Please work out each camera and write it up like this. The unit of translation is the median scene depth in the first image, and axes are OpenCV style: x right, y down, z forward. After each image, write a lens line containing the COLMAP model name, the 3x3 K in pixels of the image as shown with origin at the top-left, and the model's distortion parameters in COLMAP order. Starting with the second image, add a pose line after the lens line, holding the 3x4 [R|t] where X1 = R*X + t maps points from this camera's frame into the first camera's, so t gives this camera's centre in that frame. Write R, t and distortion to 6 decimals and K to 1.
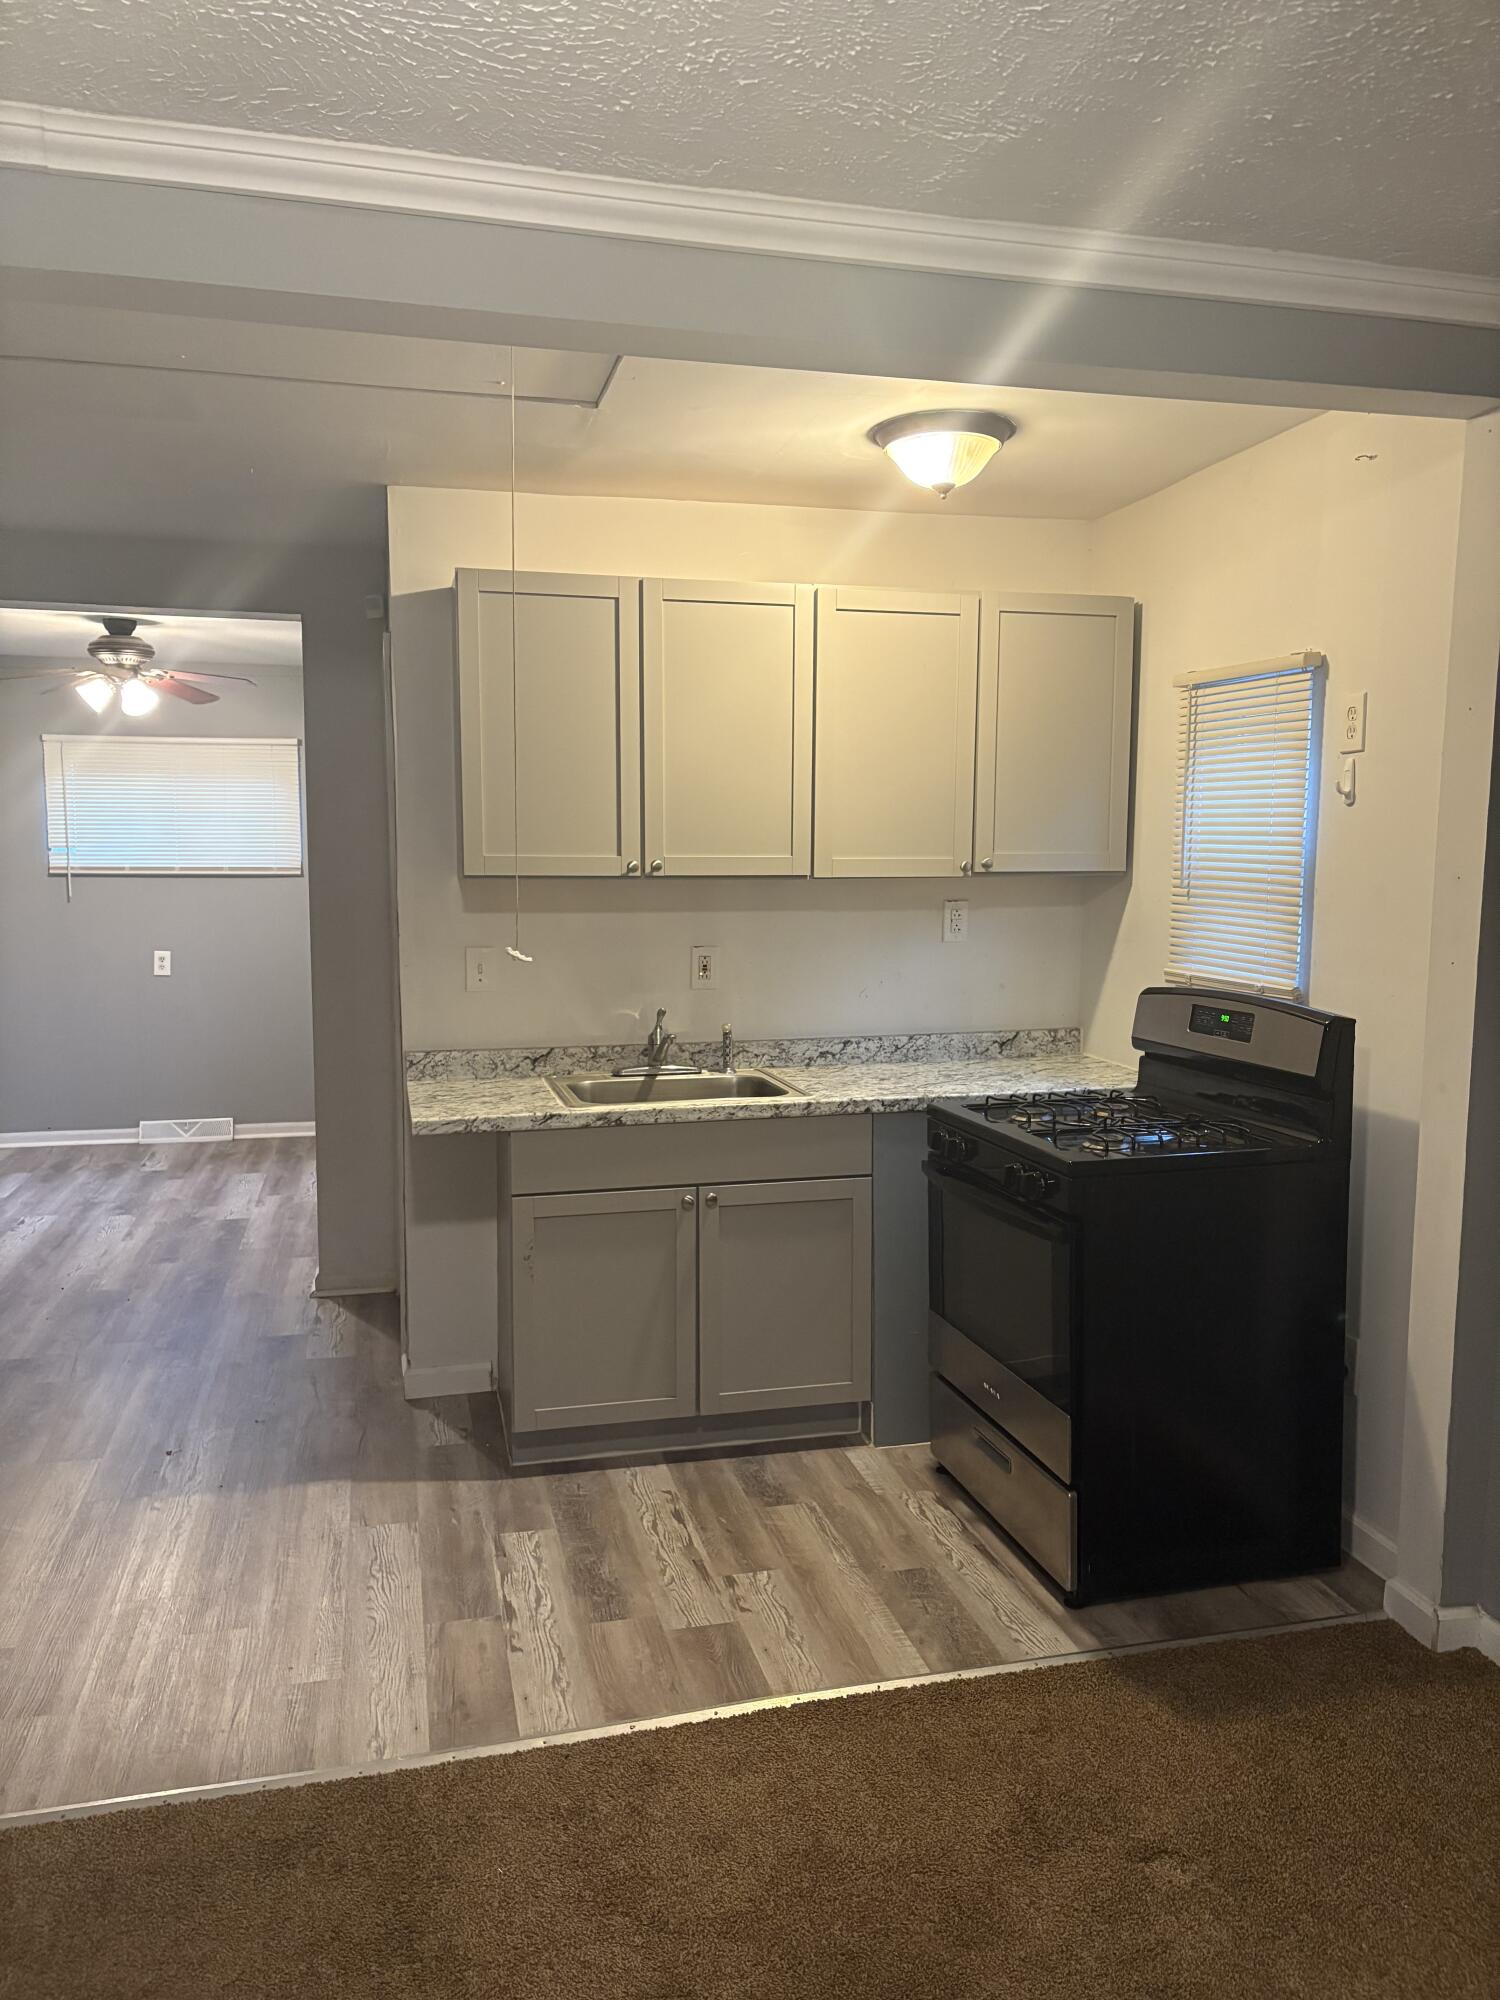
lens RADIAL K [[1510.3, 0, 750.0], [0, 1510.3, 1000.0], [0, 0, 1]] dist [-0.003903, 0.005477]
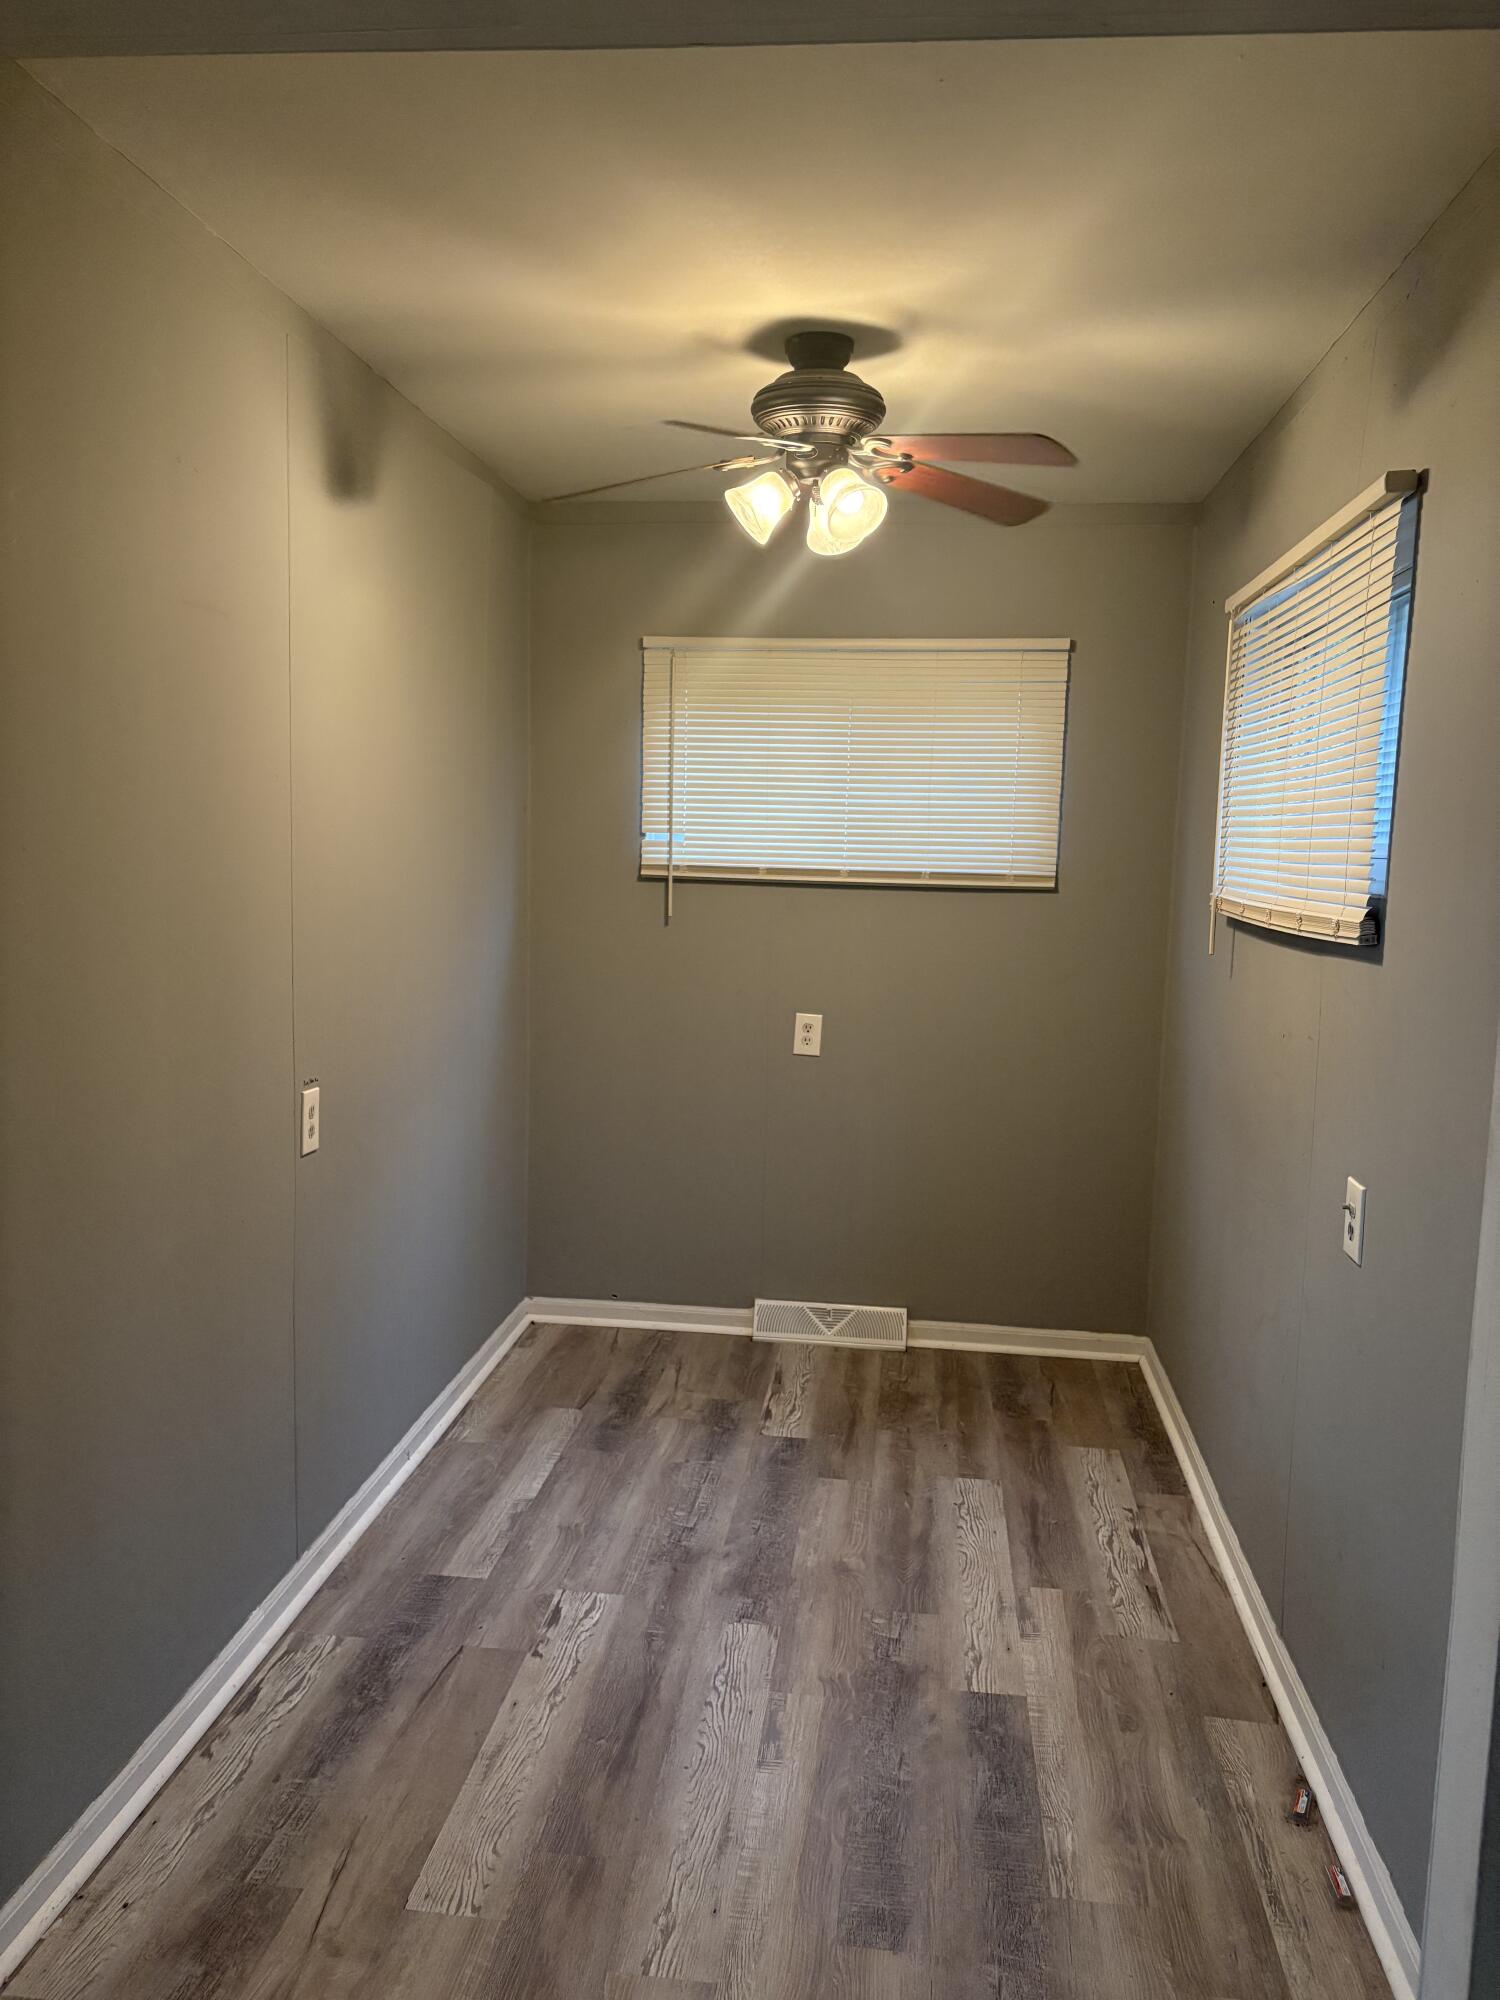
lens RADIAL K [[1551.1, 0, 750.0], [0, 1551.1, 1000.0], [0, 0, 1]] dist [0.086539, -0.073191]
pose [[0.938485, 0.058956, -0.340249, -0.248029], [-0.056077, 0.998259, 0.018298, -0.056272], [0.340736, 0.001908, 0.940157, 0.514681]]
